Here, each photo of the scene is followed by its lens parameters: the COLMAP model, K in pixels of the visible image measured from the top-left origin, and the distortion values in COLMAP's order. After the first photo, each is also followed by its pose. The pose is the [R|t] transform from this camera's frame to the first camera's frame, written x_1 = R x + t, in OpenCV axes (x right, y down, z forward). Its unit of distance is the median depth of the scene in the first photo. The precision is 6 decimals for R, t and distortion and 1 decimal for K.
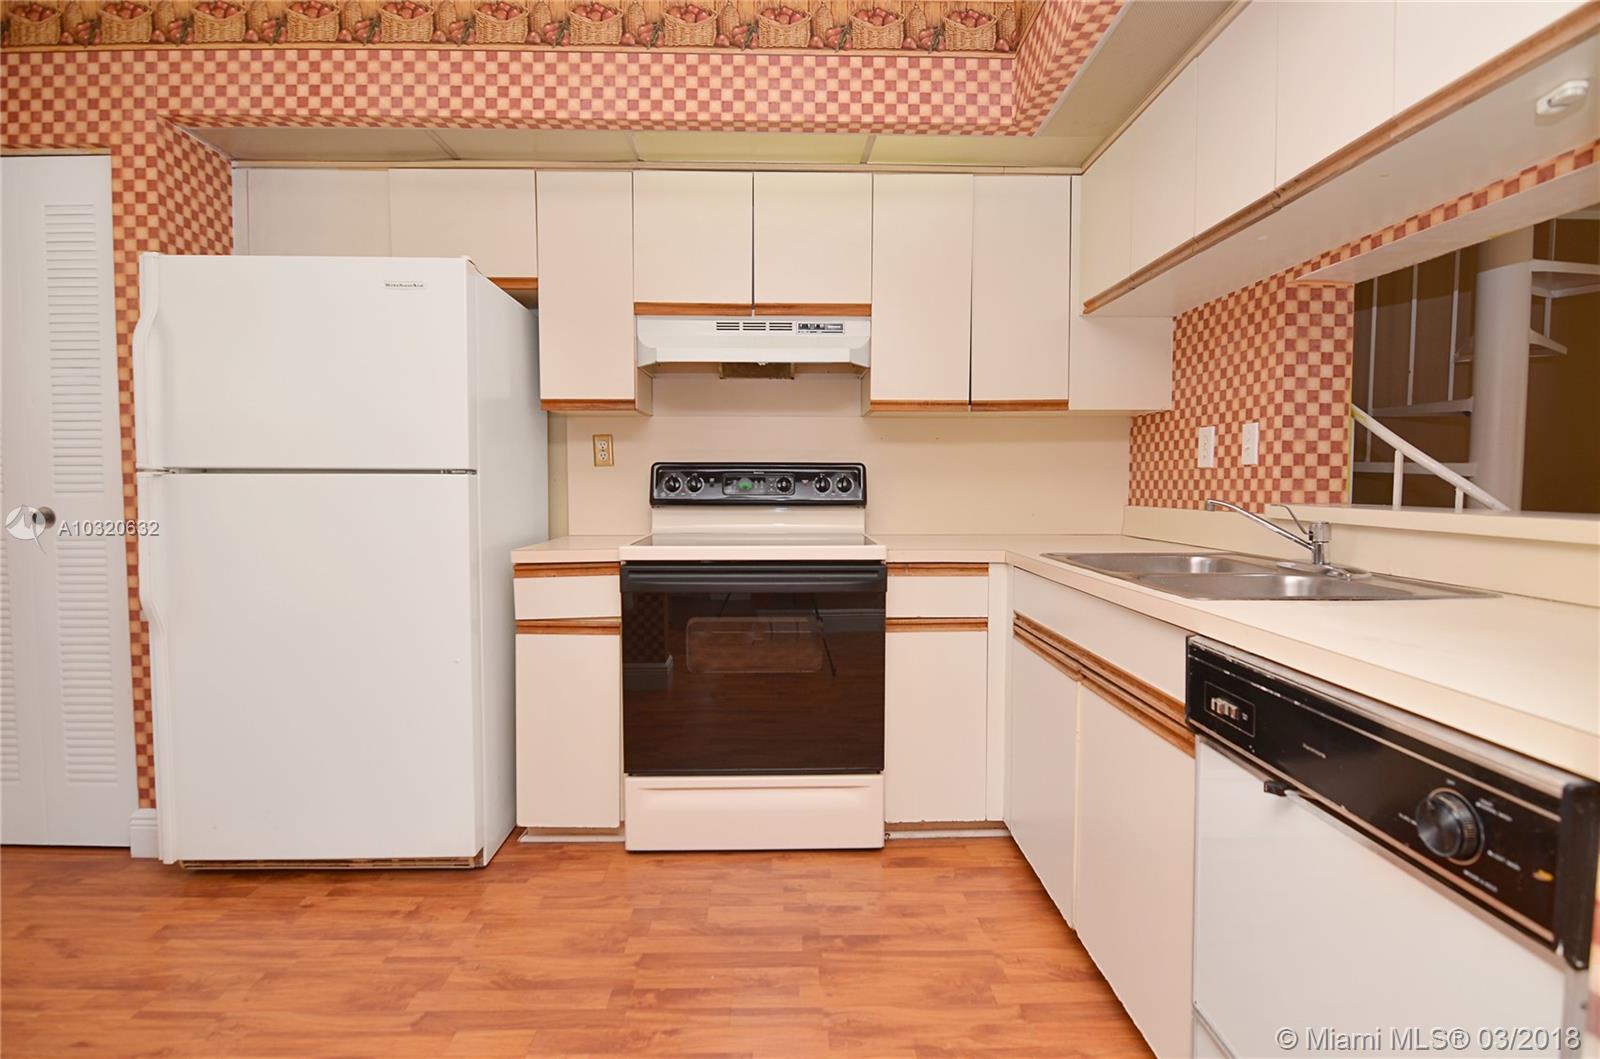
lens RADIAL K [[782.0, 0, 791.3], [0, 782.0, 525.5], [0, 0, 1]] dist [-0.015019, 0.000651]
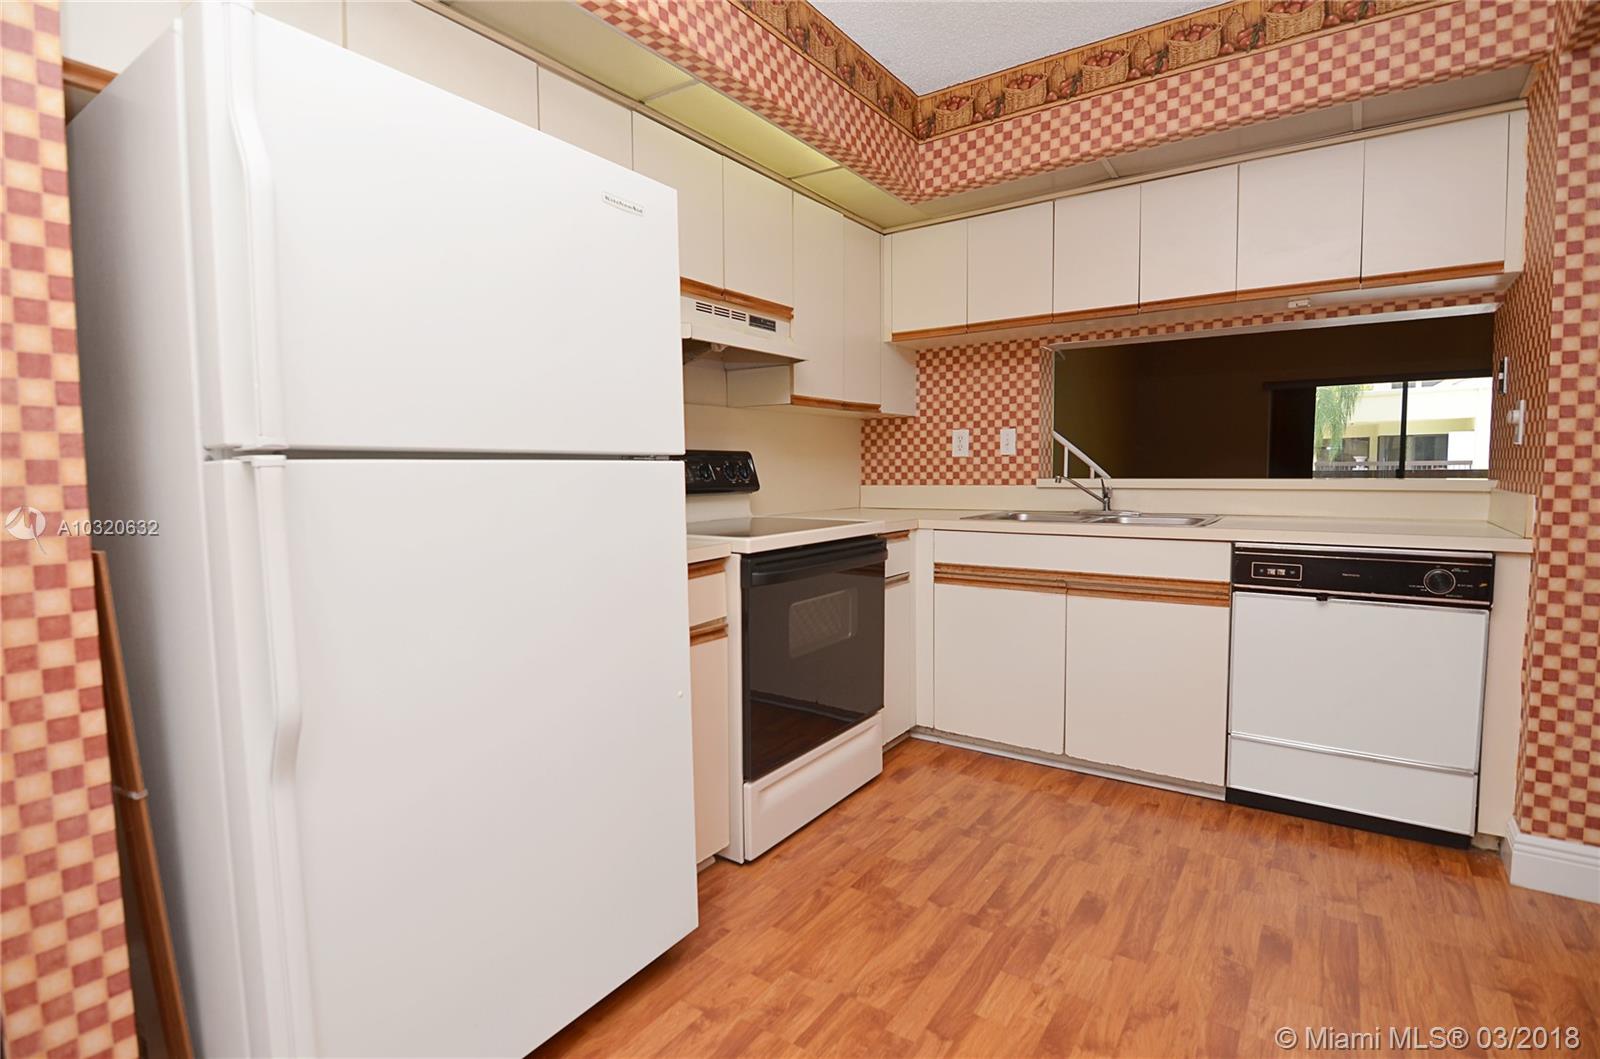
lens RADIAL K [[782.0, 0, 786.2], [0, 782.0, 526.2], [0, 0, 1]] dist [-0.015019, 0.000651]
pose [[0.588303, -0.067468, 0.805821, -0.955221], [0.056711, 0.997502, 0.042114, -0.025412], [-0.806649, 0.020923, 0.590660, 0.416336]]
